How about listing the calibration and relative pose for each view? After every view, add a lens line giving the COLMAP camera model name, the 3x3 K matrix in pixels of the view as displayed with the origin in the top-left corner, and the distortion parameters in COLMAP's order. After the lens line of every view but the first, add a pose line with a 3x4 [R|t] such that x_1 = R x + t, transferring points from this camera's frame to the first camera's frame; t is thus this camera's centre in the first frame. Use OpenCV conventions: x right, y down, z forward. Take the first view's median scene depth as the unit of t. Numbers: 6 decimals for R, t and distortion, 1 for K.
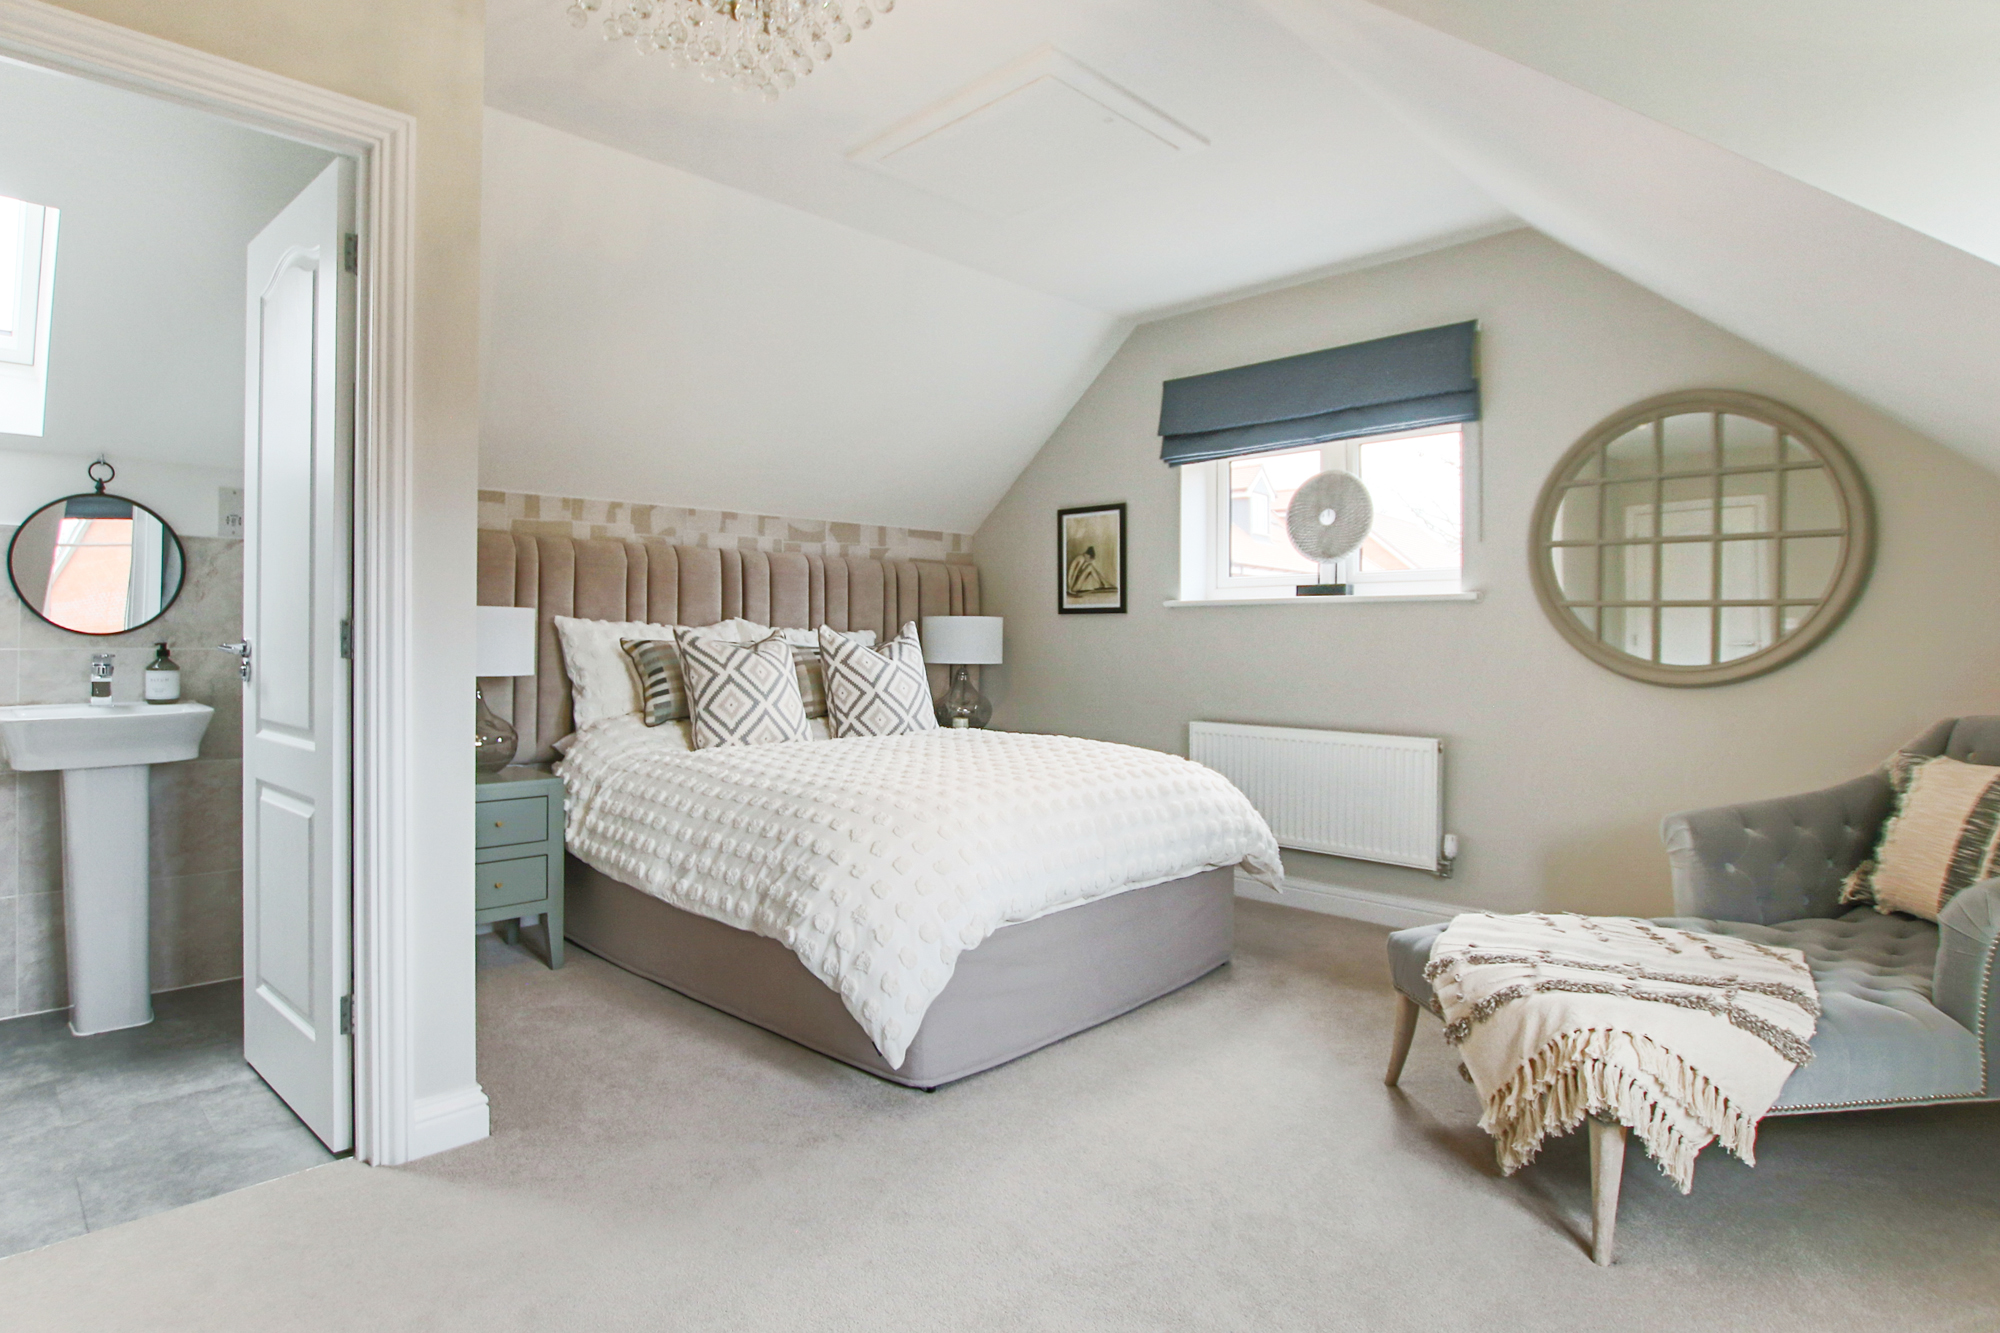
lens RADIAL K [[1068.8, 0, 1008.0], [0, 1068.8, 638.3], [0, 0, 1]] dist [-0.021292, -0.000881]
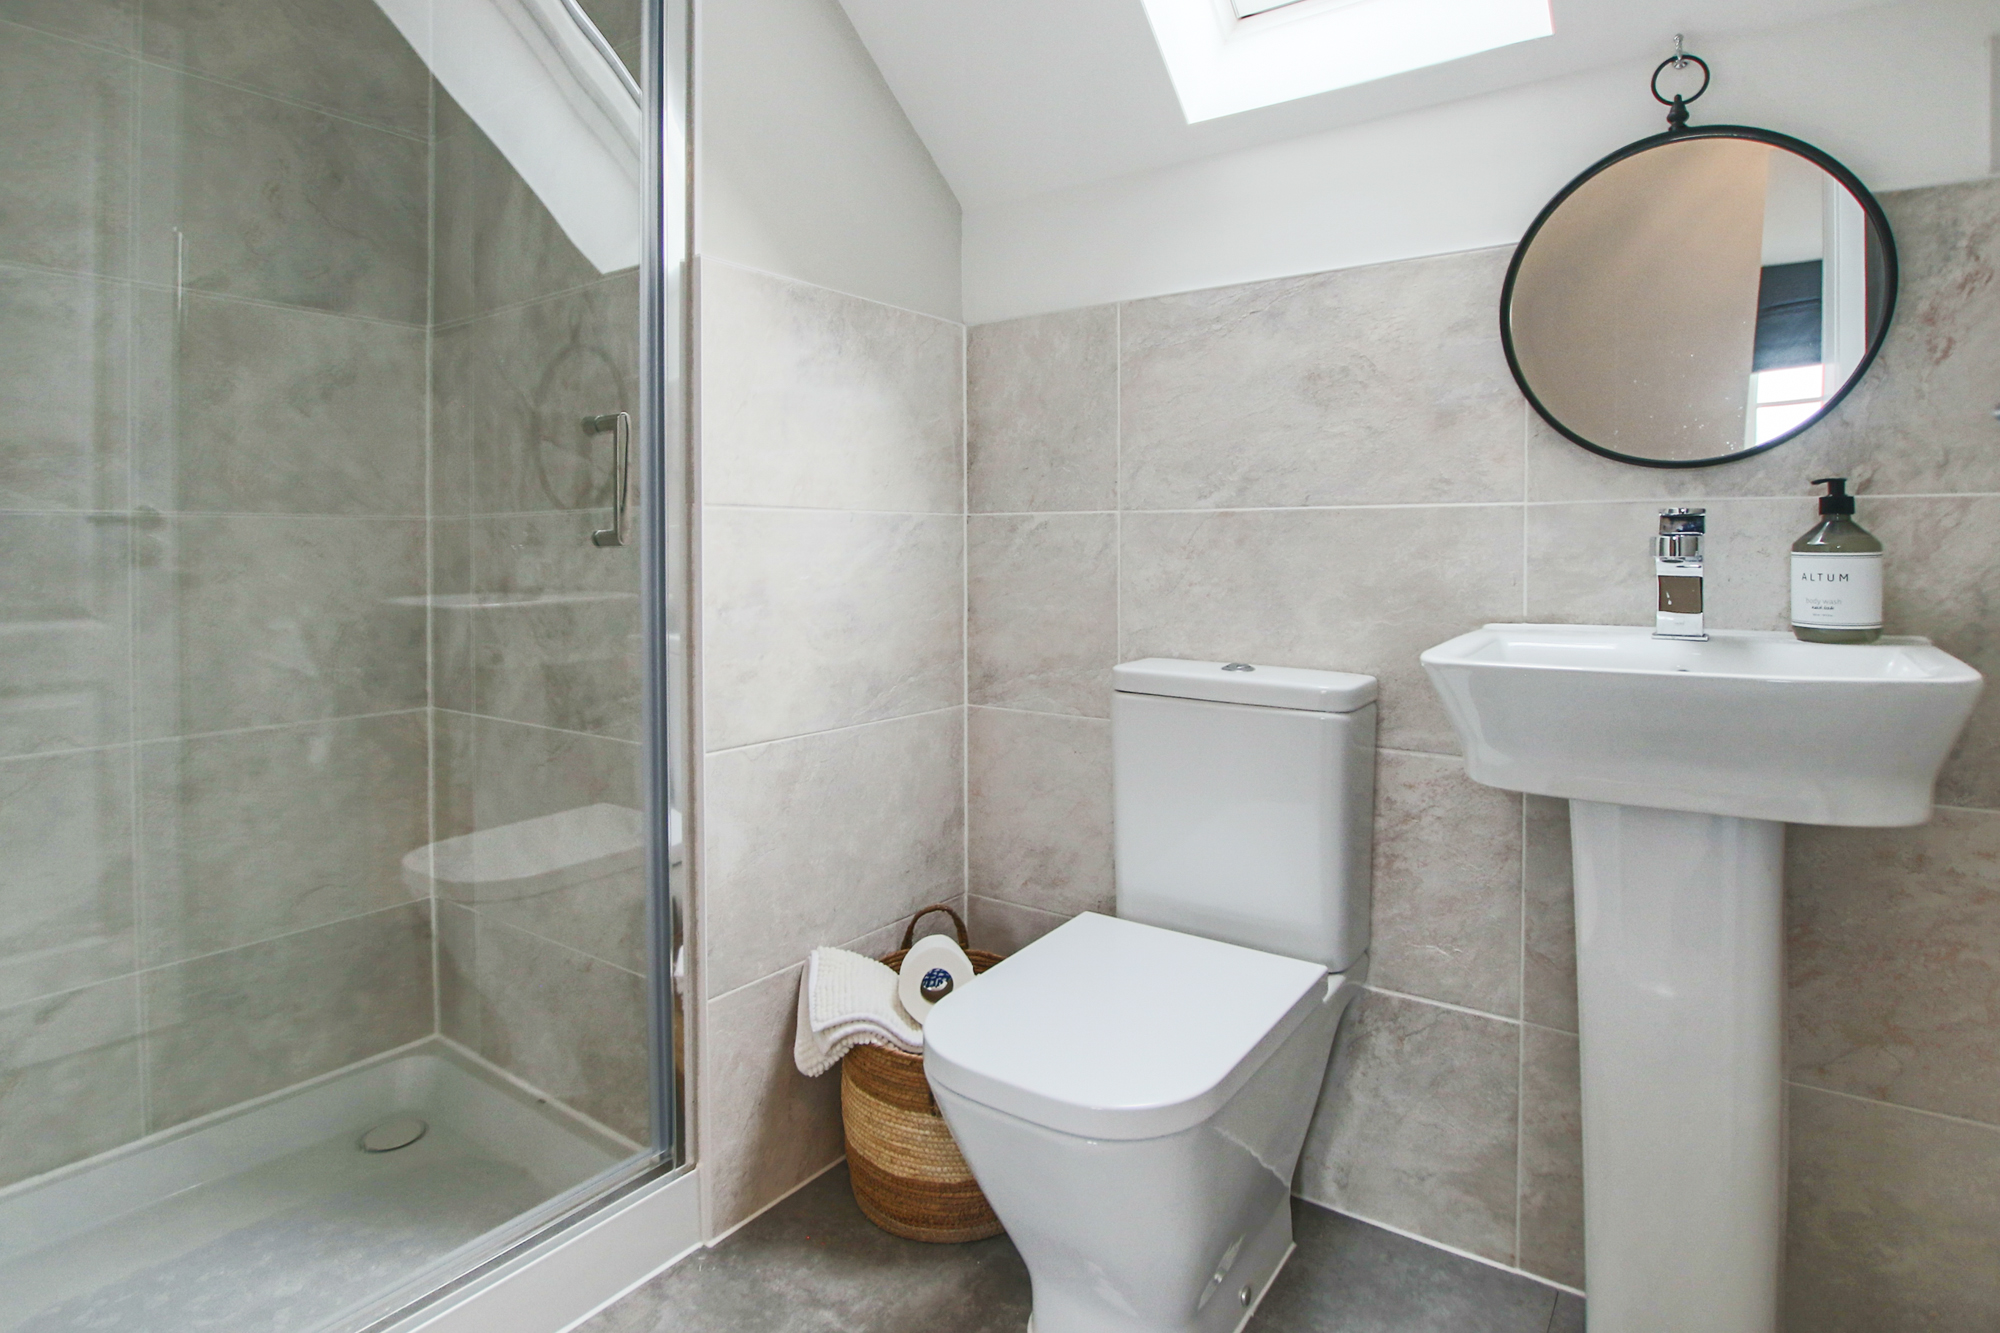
lens RADIAL K [[1048.2, 0, 994.3], [0, 1048.2, 542.5], [0, 0, 1]] dist [-0.025587, 0.000031]
pose [[0.142338, -0.009045, -0.989777, -0.484898], [0.001503, 0.999959, -0.008922, 0.030220], [0.989817, -0.000217, 0.142345, 0.656276]]
